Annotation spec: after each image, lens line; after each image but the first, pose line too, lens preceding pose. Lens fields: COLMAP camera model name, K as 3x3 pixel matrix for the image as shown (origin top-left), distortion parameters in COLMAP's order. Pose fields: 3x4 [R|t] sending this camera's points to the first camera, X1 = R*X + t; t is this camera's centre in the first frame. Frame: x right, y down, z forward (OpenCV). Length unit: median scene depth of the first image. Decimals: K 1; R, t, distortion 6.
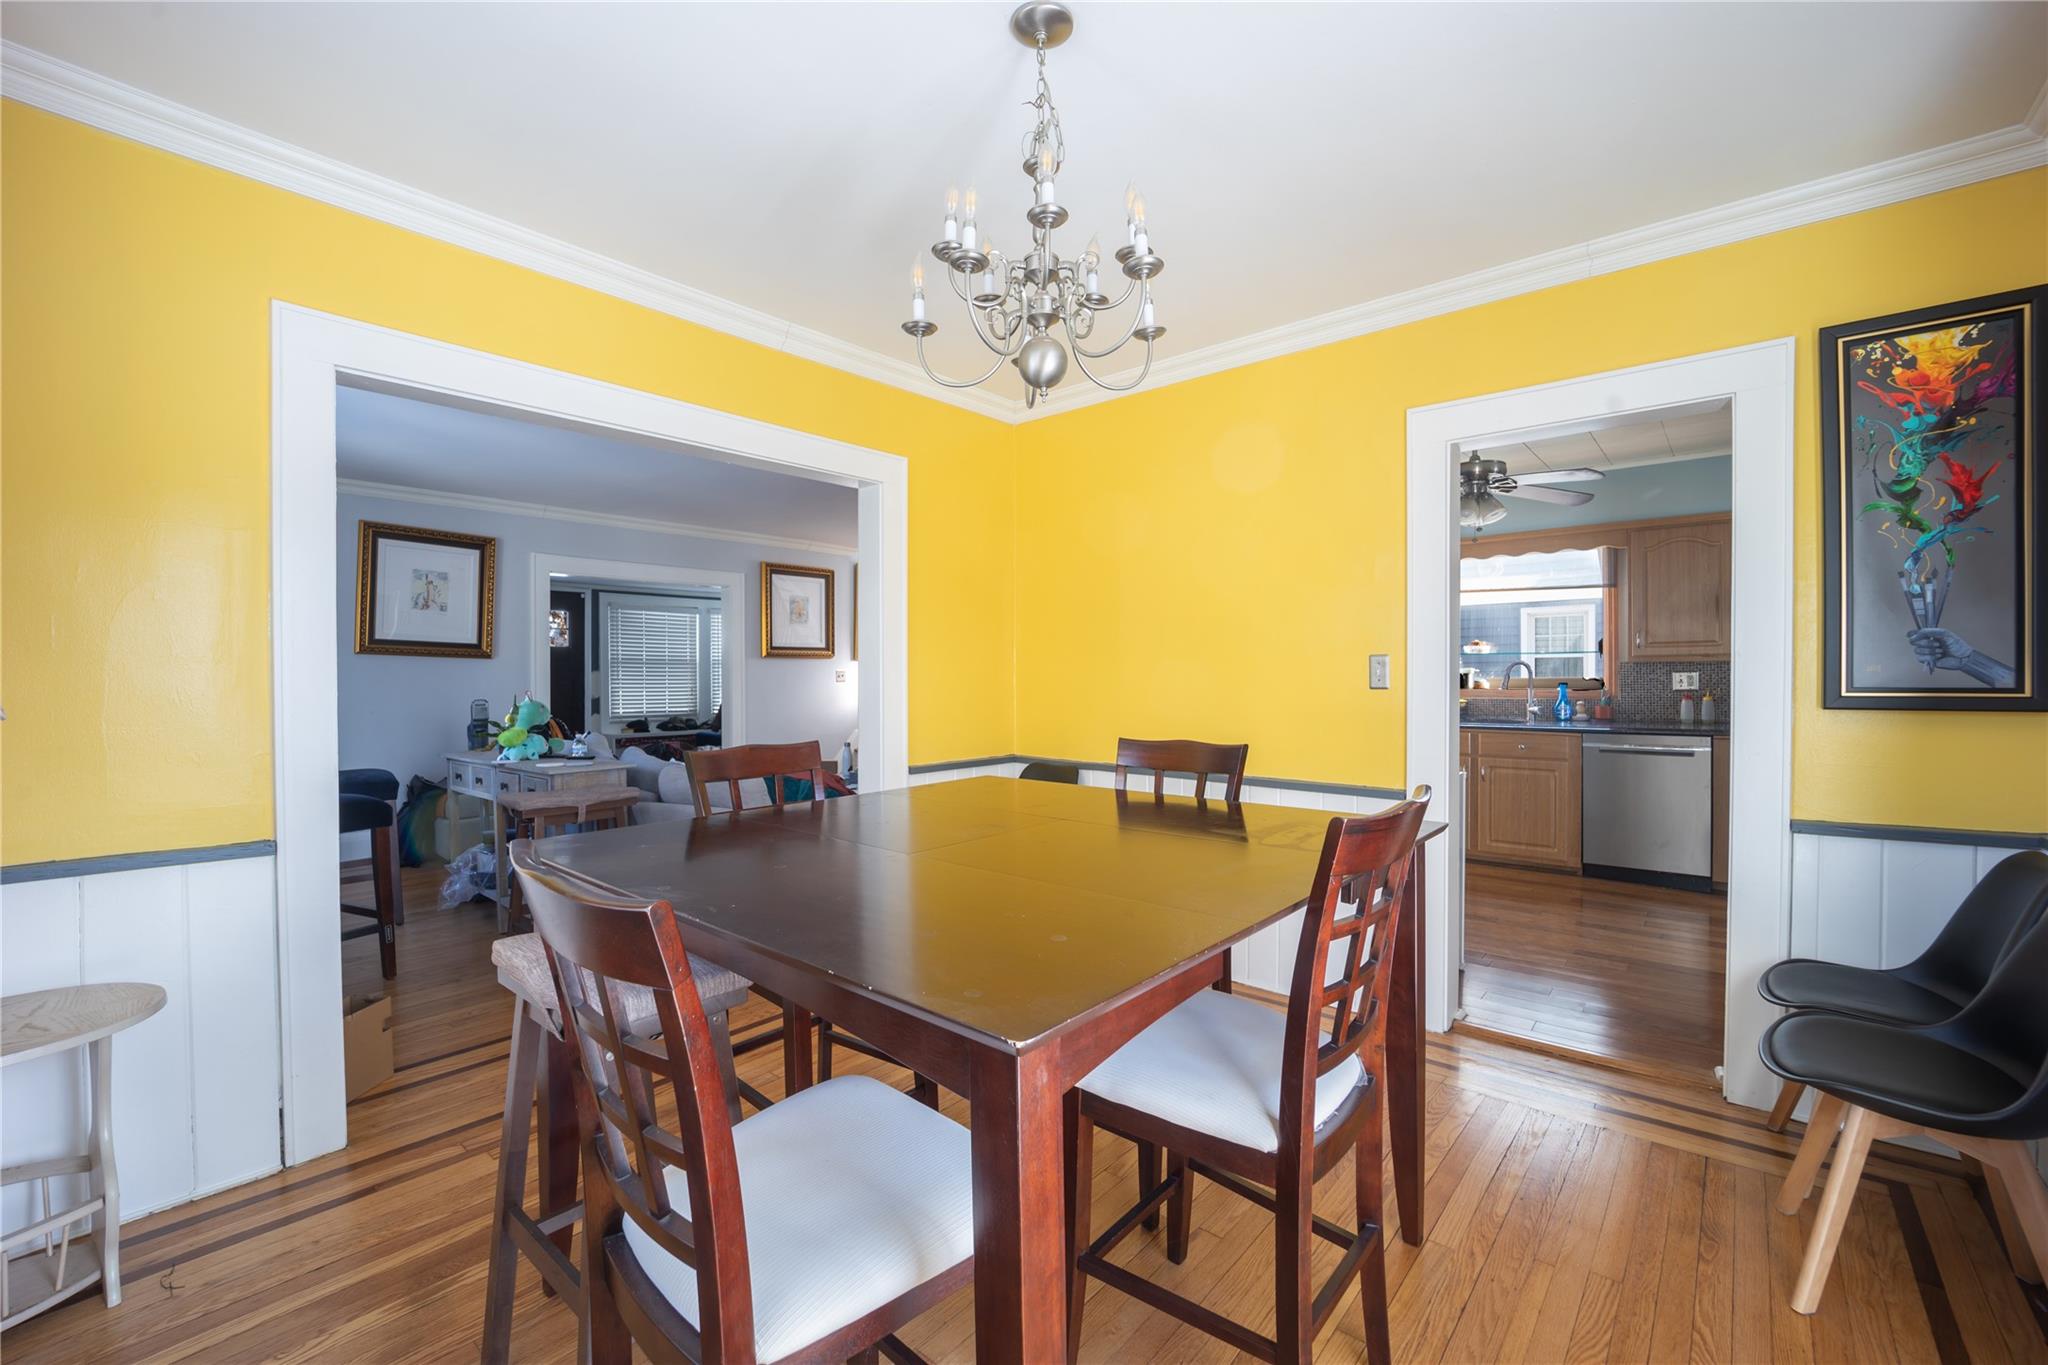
lens RADIAL K [[833.5, 0, 1027.8], [0, 833.5, 679.6], [0, 0, 1]] dist [-0.017946, -0.000201]
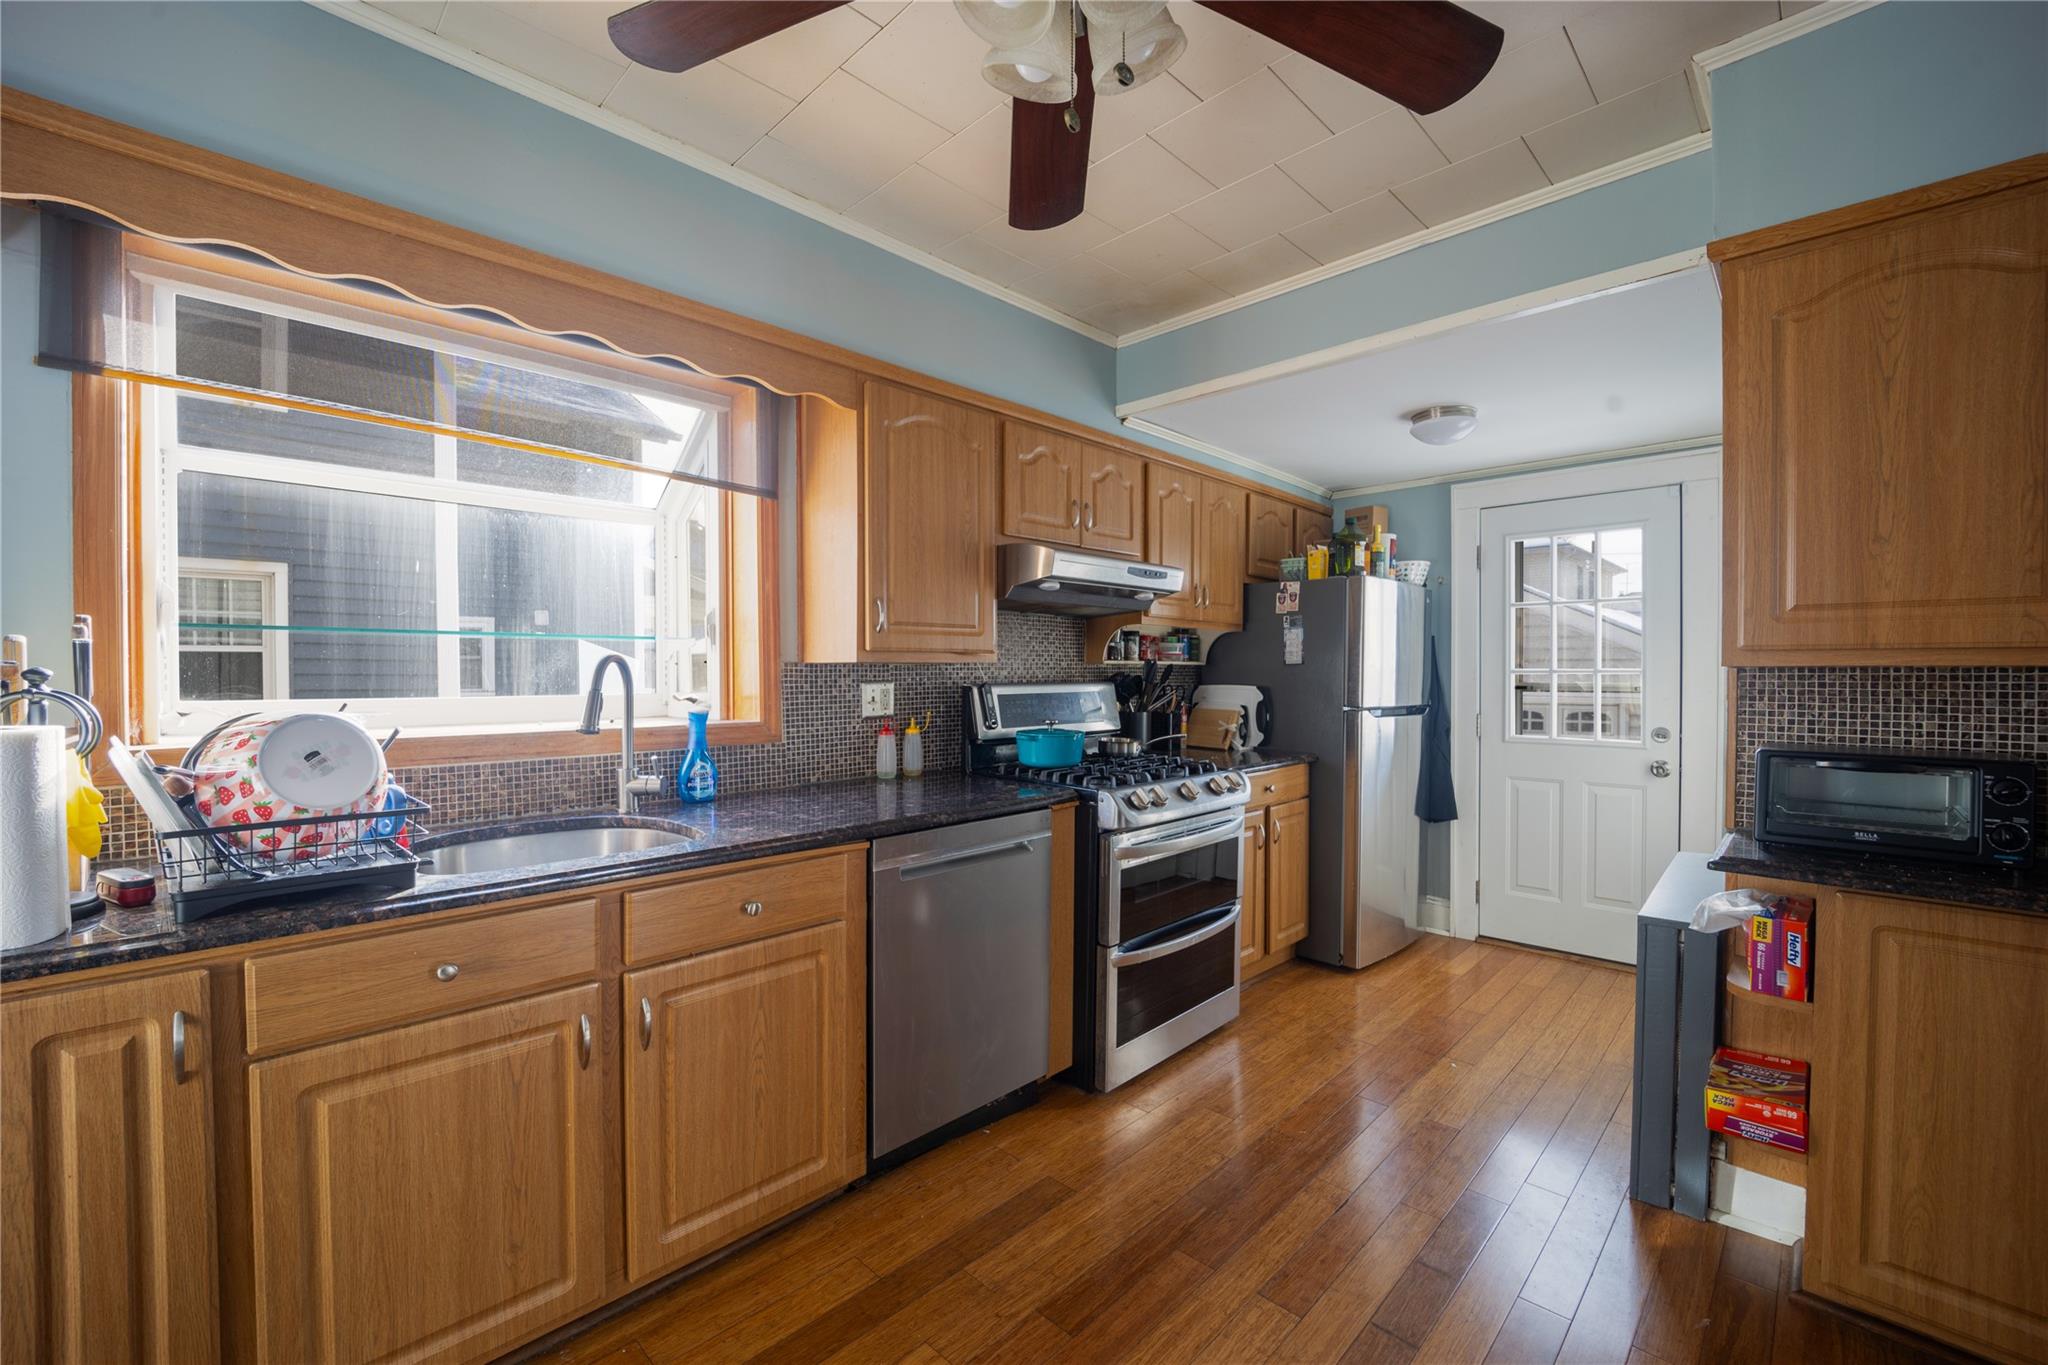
lens RADIAL K [[833.5, 0, 1027.8], [0, 833.5, 679.6], [0, 0, 1]] dist [-0.017946, -0.000201]
pose [[0.064624, -0.004208, 0.997901, 0.167105], [0.014897, 0.999884, 0.003252, -0.007200], [-0.997798, 0.014655, 0.064679, 0.545483]]
